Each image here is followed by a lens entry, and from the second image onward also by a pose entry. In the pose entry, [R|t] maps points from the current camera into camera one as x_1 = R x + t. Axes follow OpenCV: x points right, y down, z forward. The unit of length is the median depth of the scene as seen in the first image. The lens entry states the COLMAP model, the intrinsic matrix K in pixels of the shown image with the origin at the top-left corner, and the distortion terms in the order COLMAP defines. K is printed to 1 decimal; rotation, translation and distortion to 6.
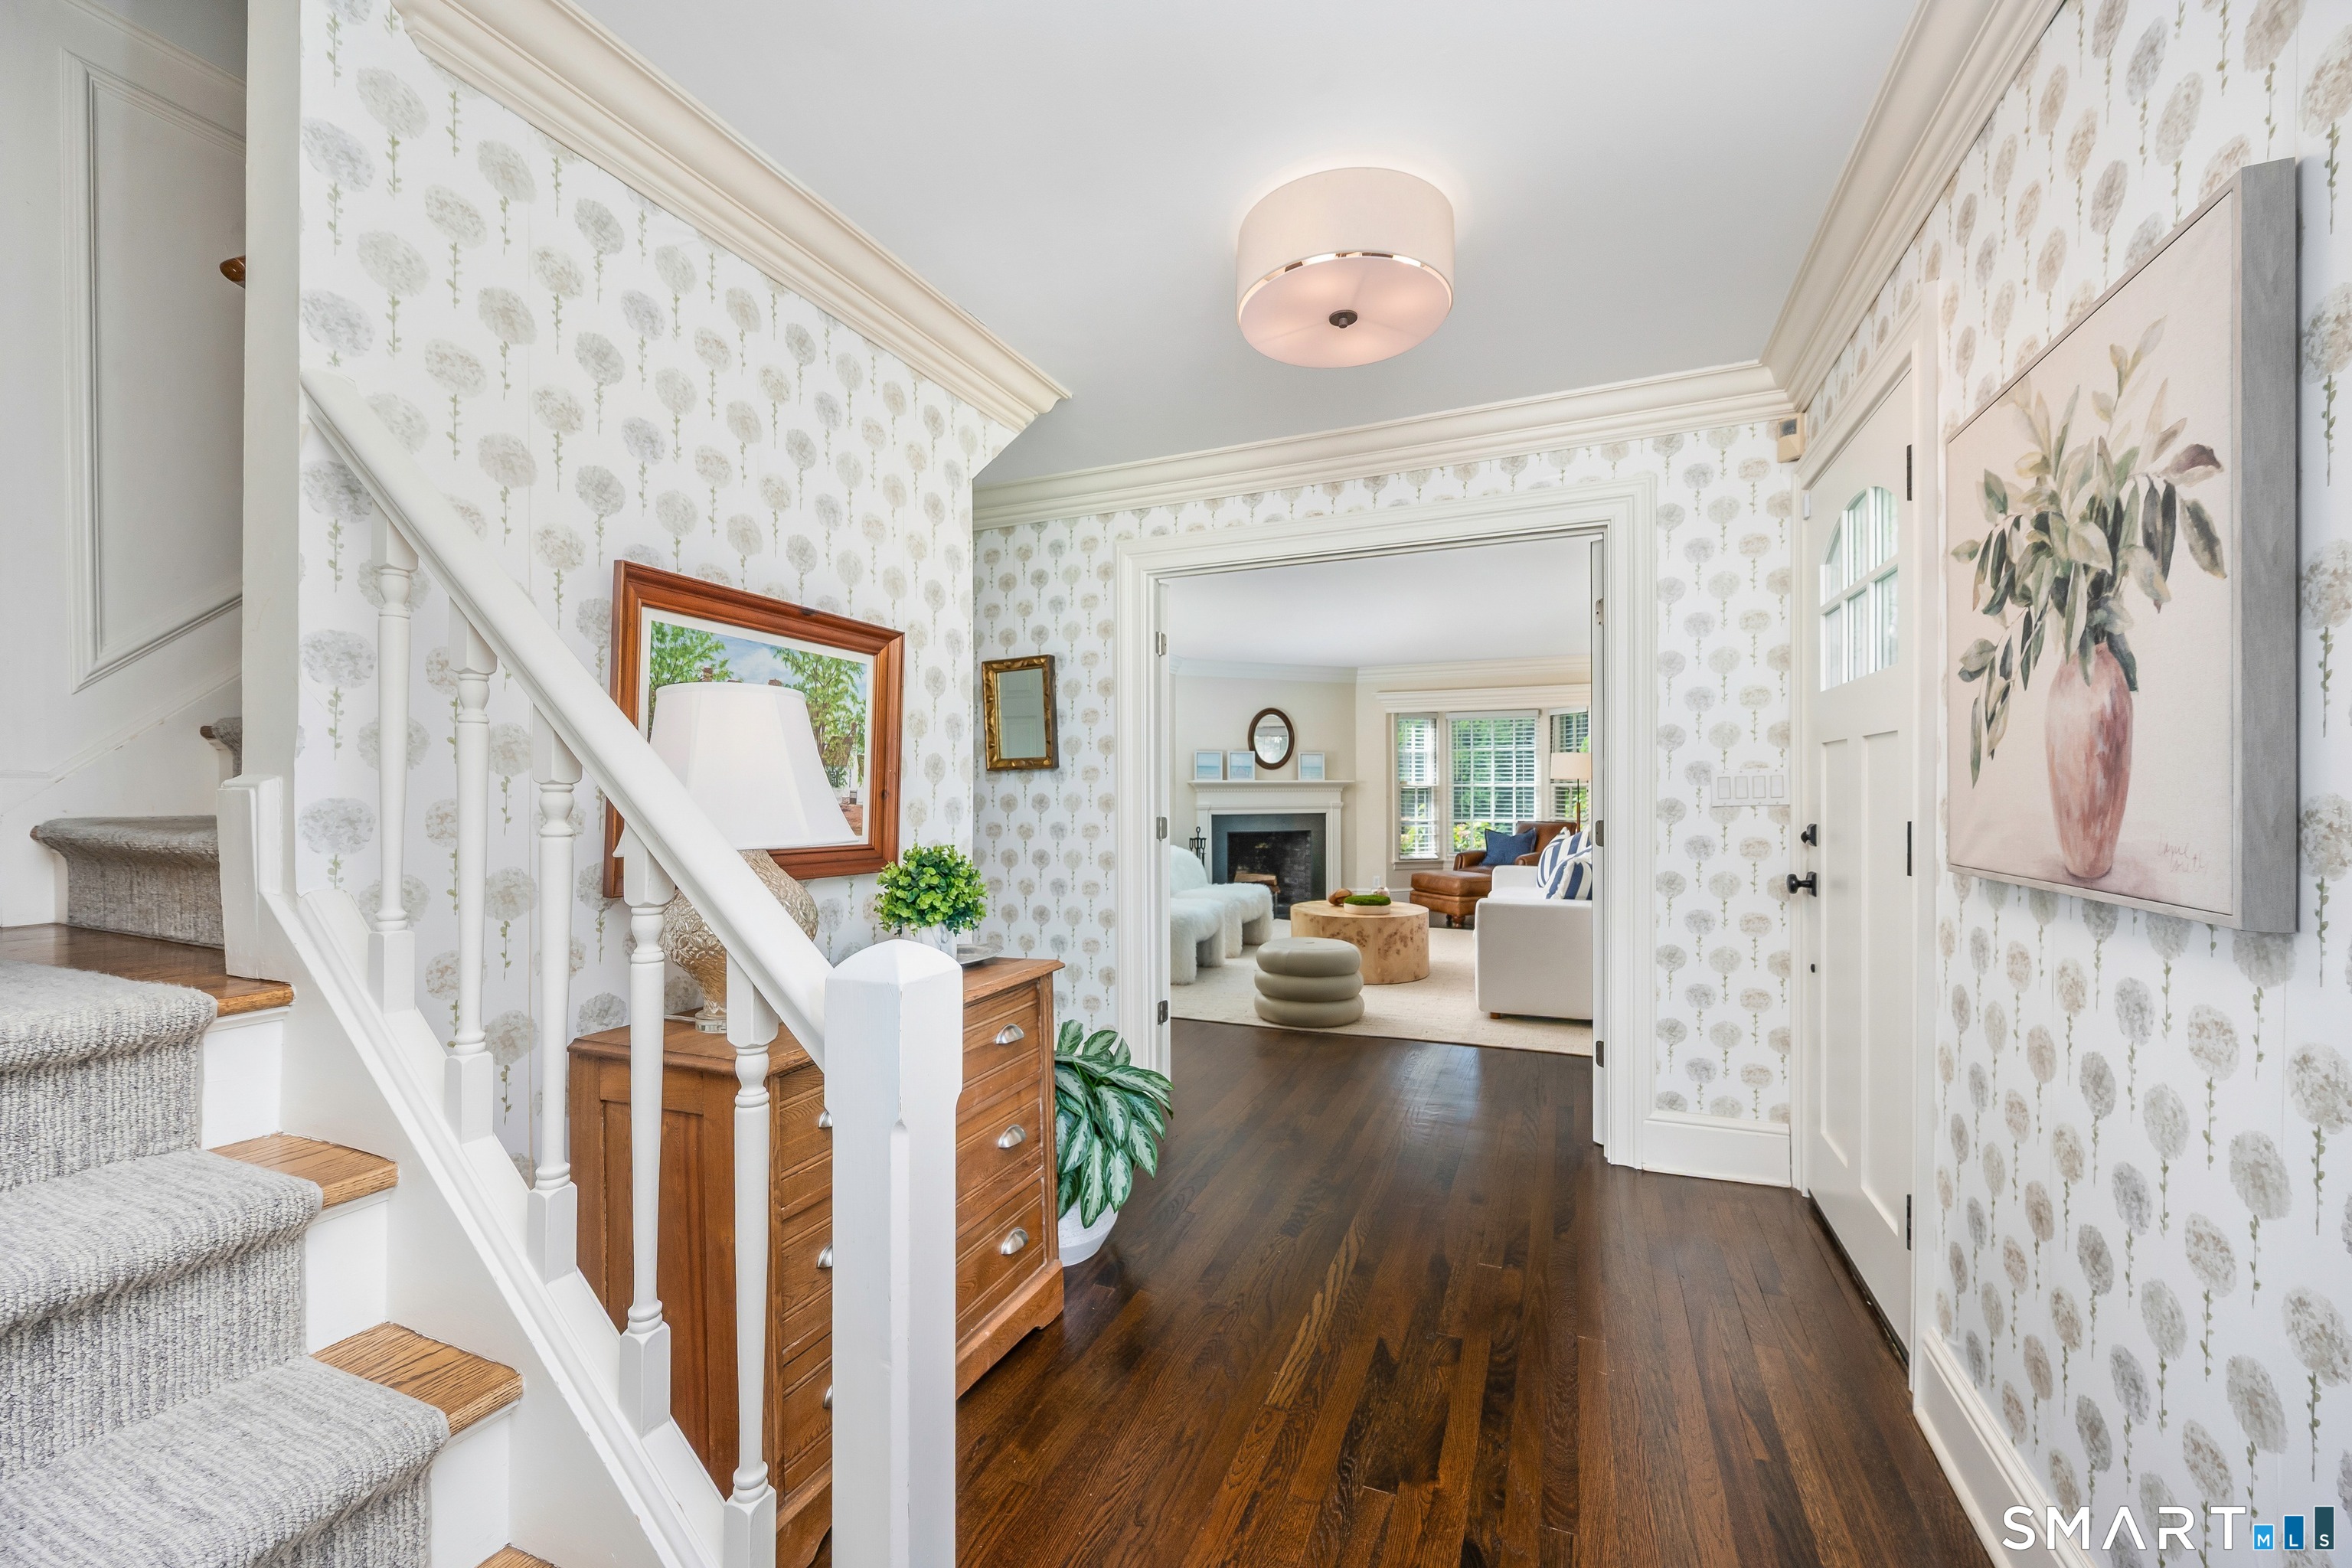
lens RADIAL K [[942.6, 0, 1176.0], [0, 942.6, 784.0], [0, 0, 1]] dist [0.000693, 0.000036]
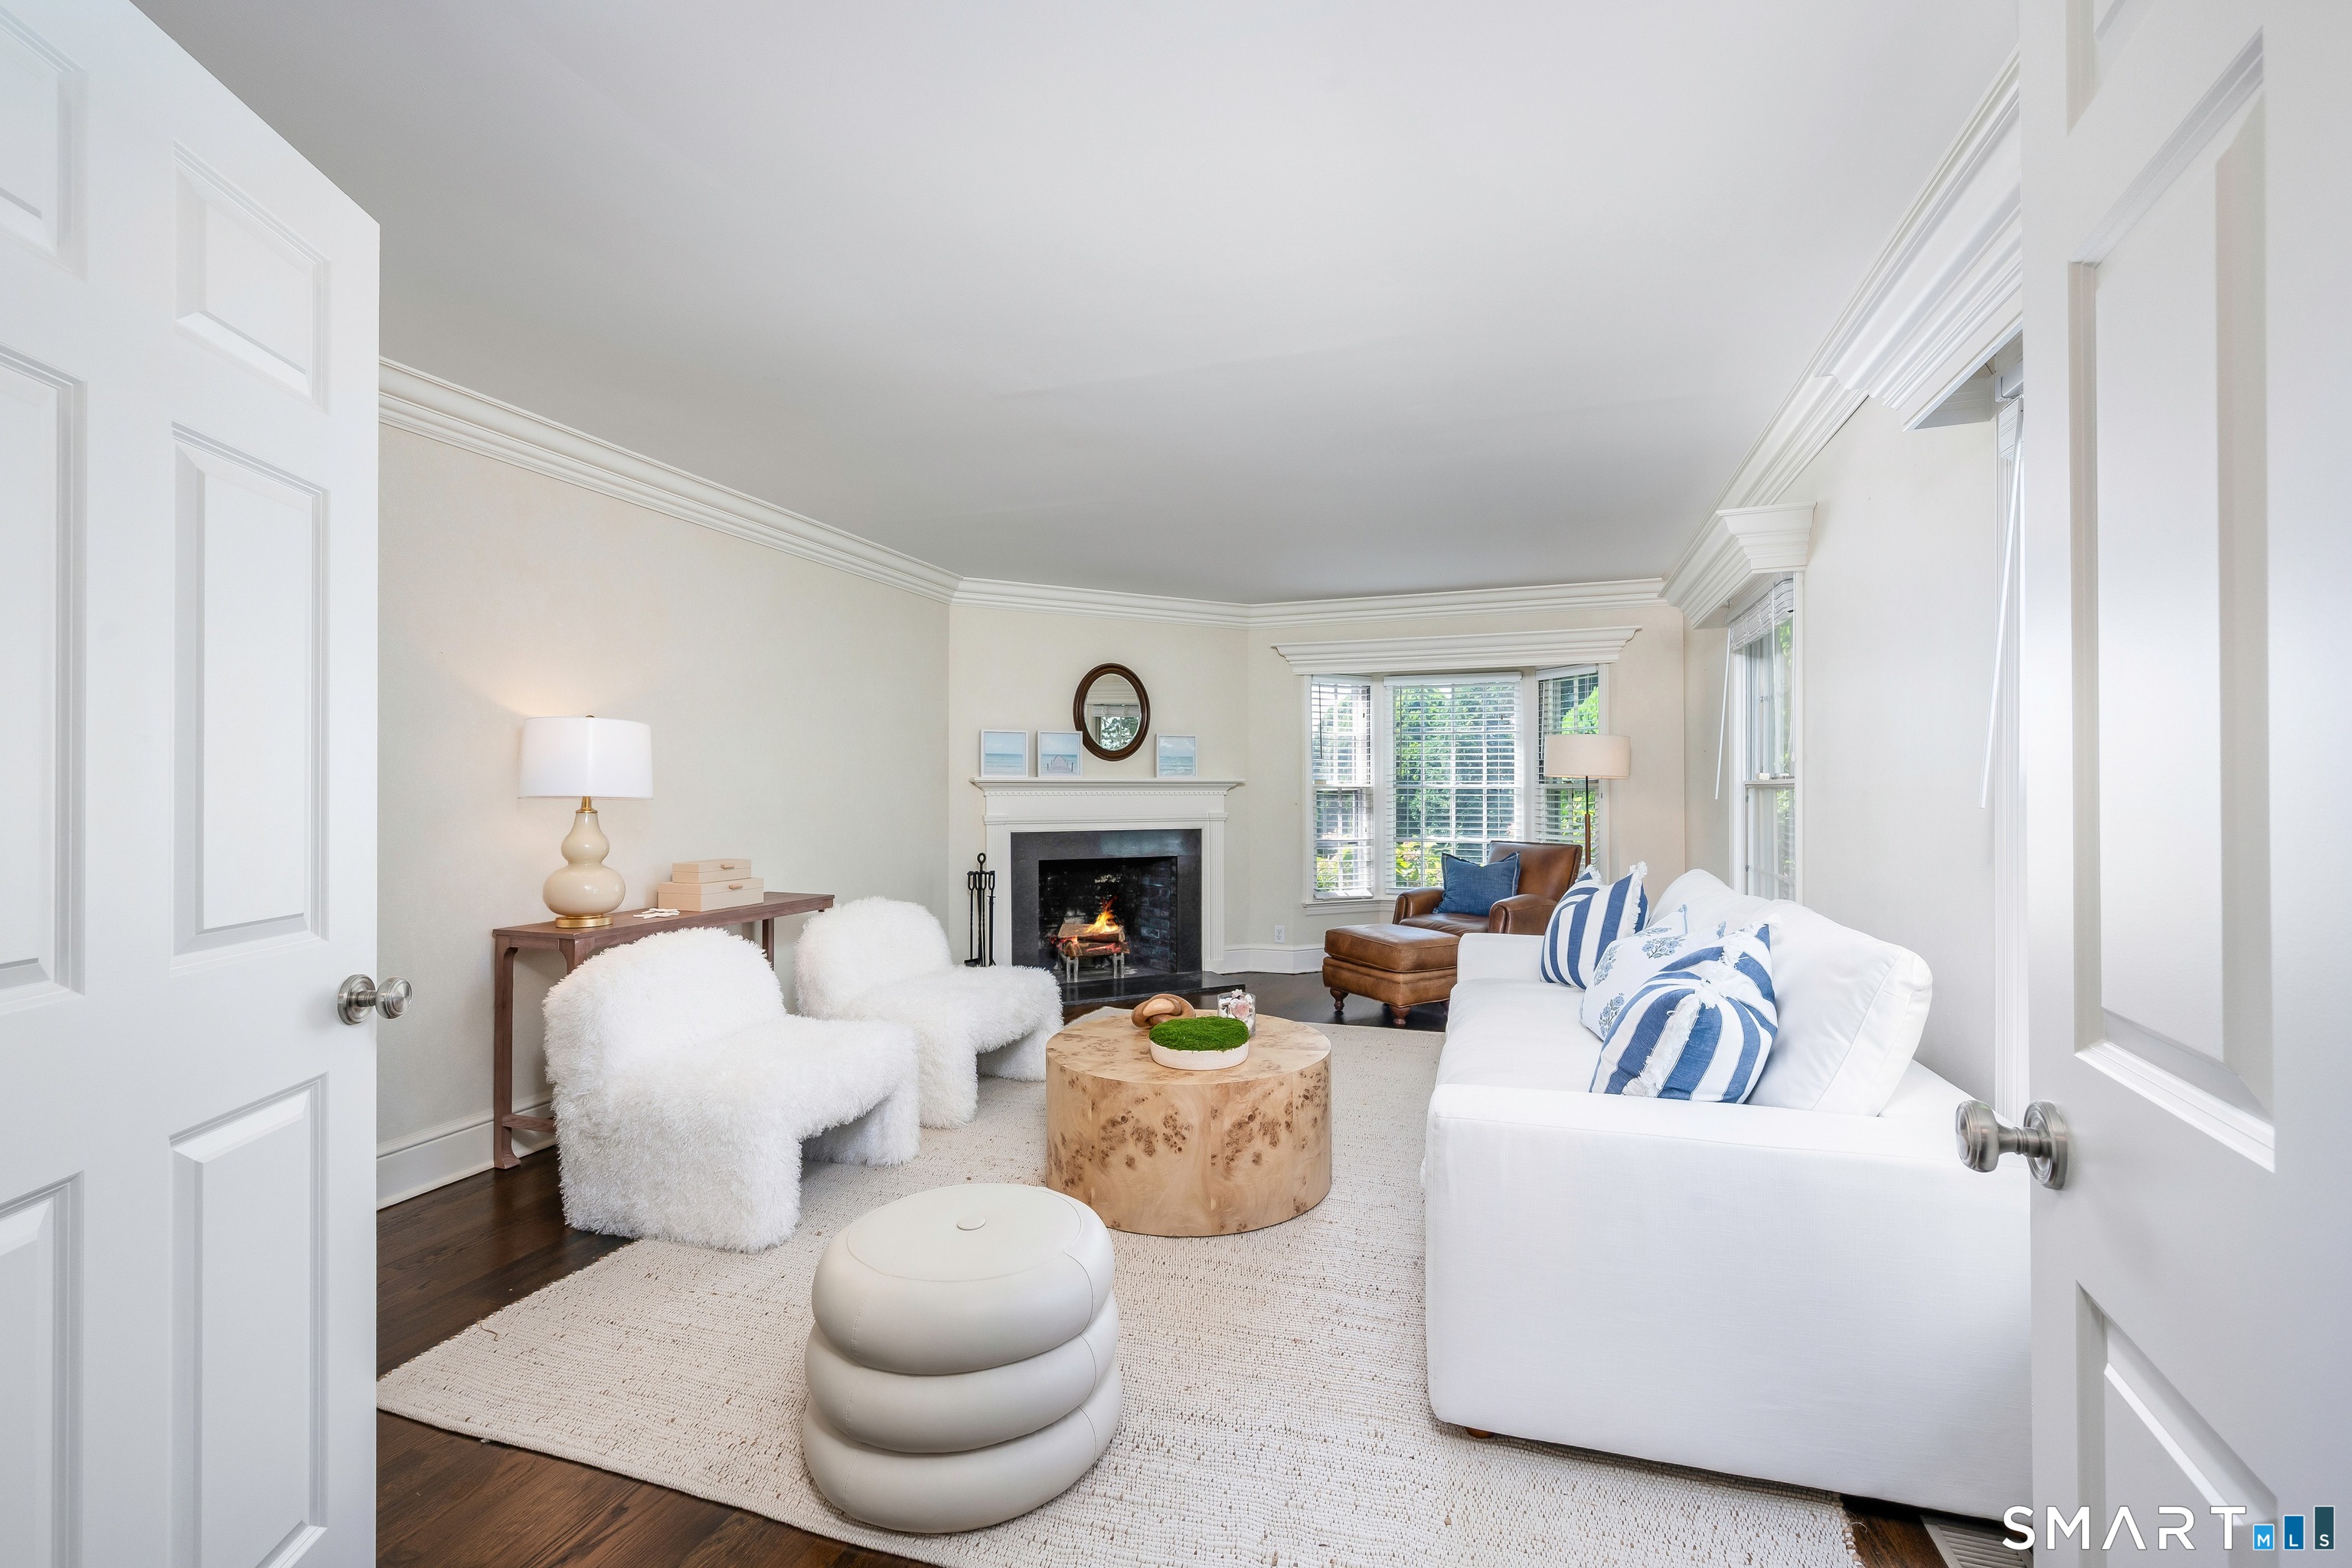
lens RADIAL K [[994.0, 0, 1176.0], [0, 994.0, 784.0], [0, 0, 1]] dist [0.000215, -0.000010]
pose [[0.998319, 0.003504, 0.057854, 0.102579], [-0.003579, 0.999993, 0.001192, -0.000669], [-0.057849, -0.001397, 0.998324, 0.320916]]
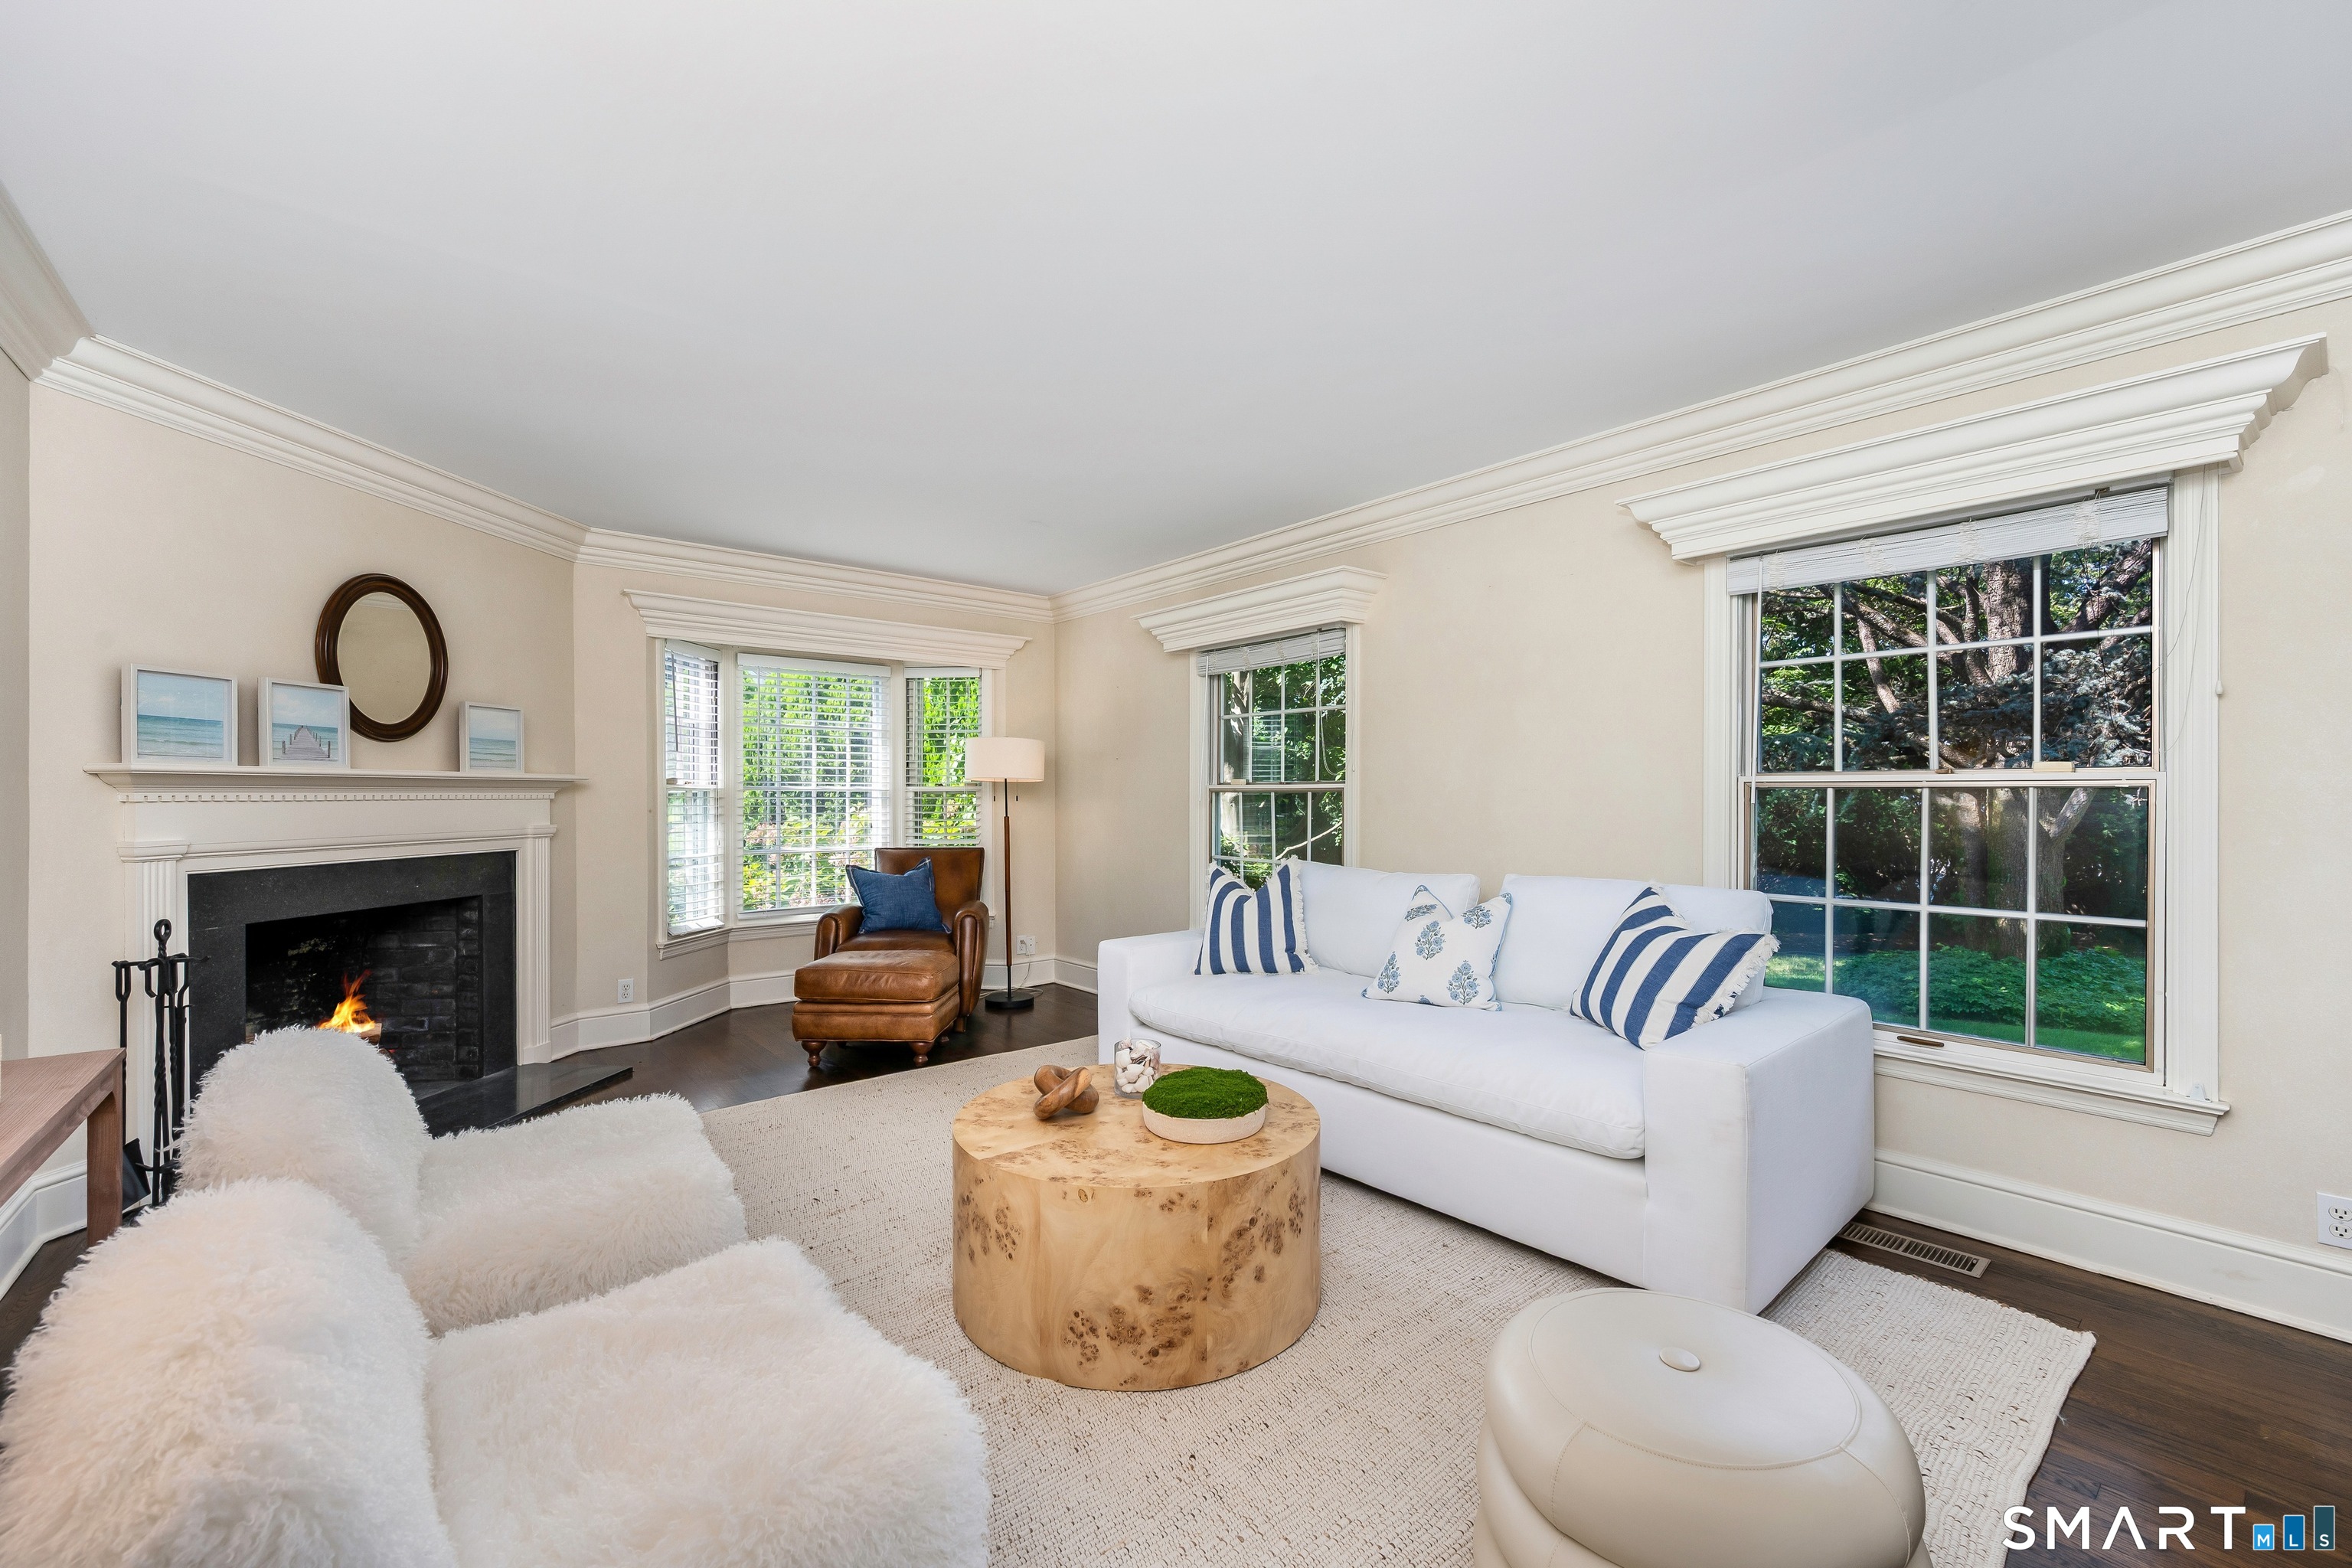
lens RADIAL K [[985.7, 0, 1218.6], [0, 985.7, 793.7], [0, 0, 1]] dist [-0.000869, -0.000029]
pose [[0.456276, 0.004253, 0.889828, -0.091397], [-0.008925, 0.999960, -0.000203, 0.002393], [-0.889793, -0.007850, 0.456296, 0.515628]]
